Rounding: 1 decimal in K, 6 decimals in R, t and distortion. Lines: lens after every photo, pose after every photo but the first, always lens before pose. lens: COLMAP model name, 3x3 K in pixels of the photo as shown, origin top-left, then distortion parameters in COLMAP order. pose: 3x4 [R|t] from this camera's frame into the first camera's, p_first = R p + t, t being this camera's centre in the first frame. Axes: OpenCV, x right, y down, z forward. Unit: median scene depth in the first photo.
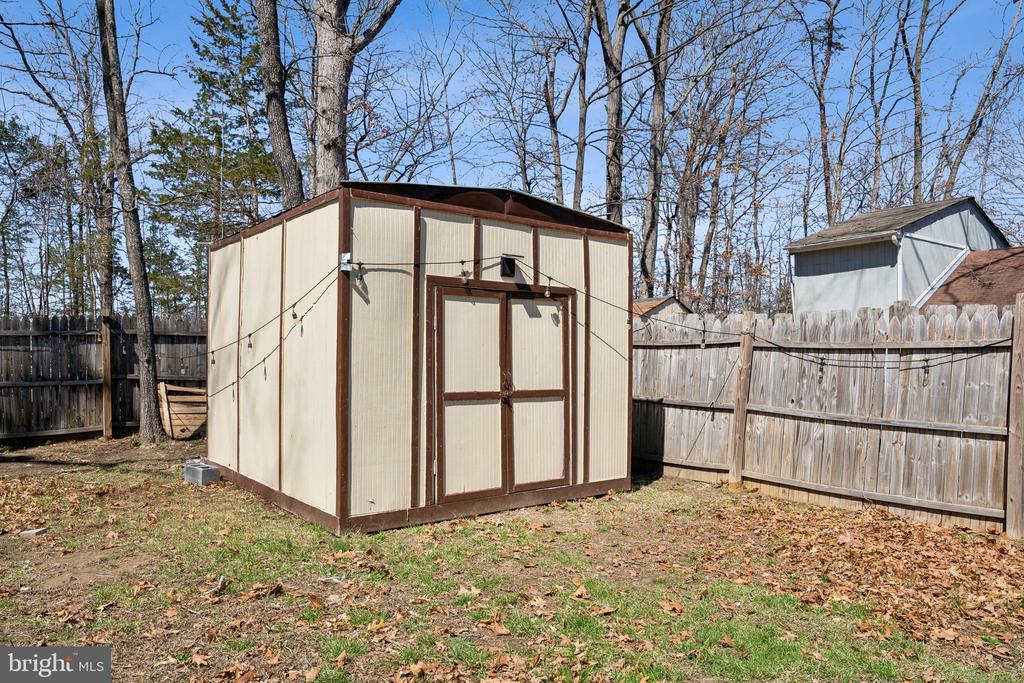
lens RADIAL K [[709.7, 0, 513.1], [0, 709.7, 351.8], [0, 0, 1]] dist [0.002325, 0.000397]
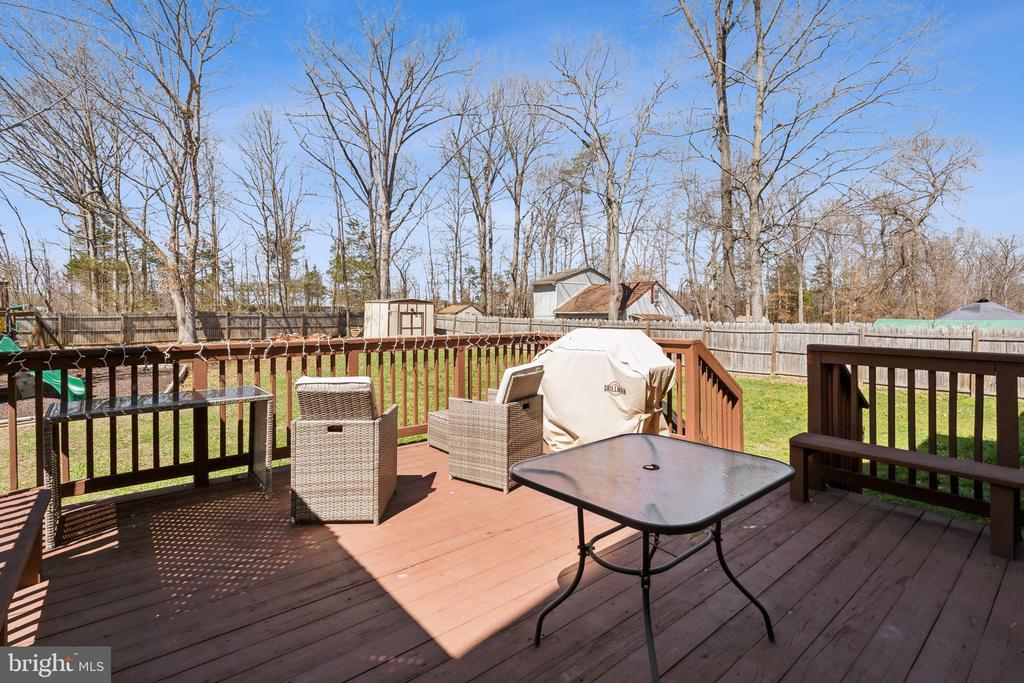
lens RADIAL K [[471.5, 0, 512.3], [0, 471.5, 311.6], [0, 0, 1]] dist [-0.001394, -0.000114]
pose [[0.999775, 0.004074, 0.020825, 0.834179], [-0.004304, 0.999930, 0.011030, -0.147922], [-0.020779, -0.011117, 0.999722, -3.469040]]
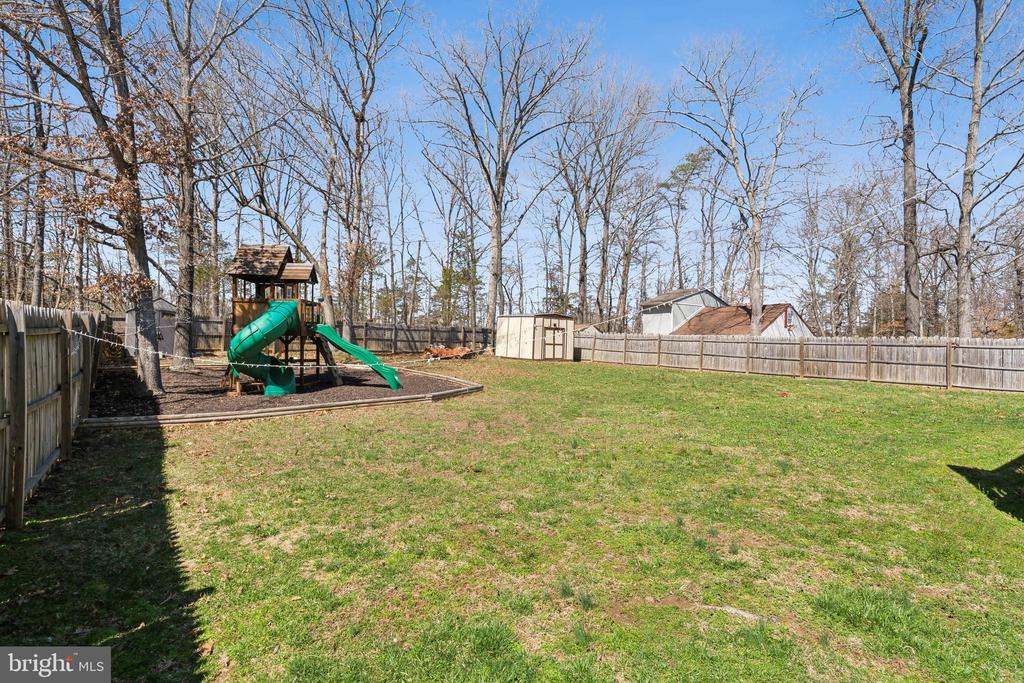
lens RADIAL K [[525.9, 0, 510.0], [0, 525.9, 331.1], [0, 0, 1]] dist [0.001098, 0.001239]
pose [[0.999300, 0.030381, -0.021848, -0.298261], [-0.030566, 0.999499, -0.008155, -0.008705], [0.021590, 0.008817, 0.999728, -3.698960]]
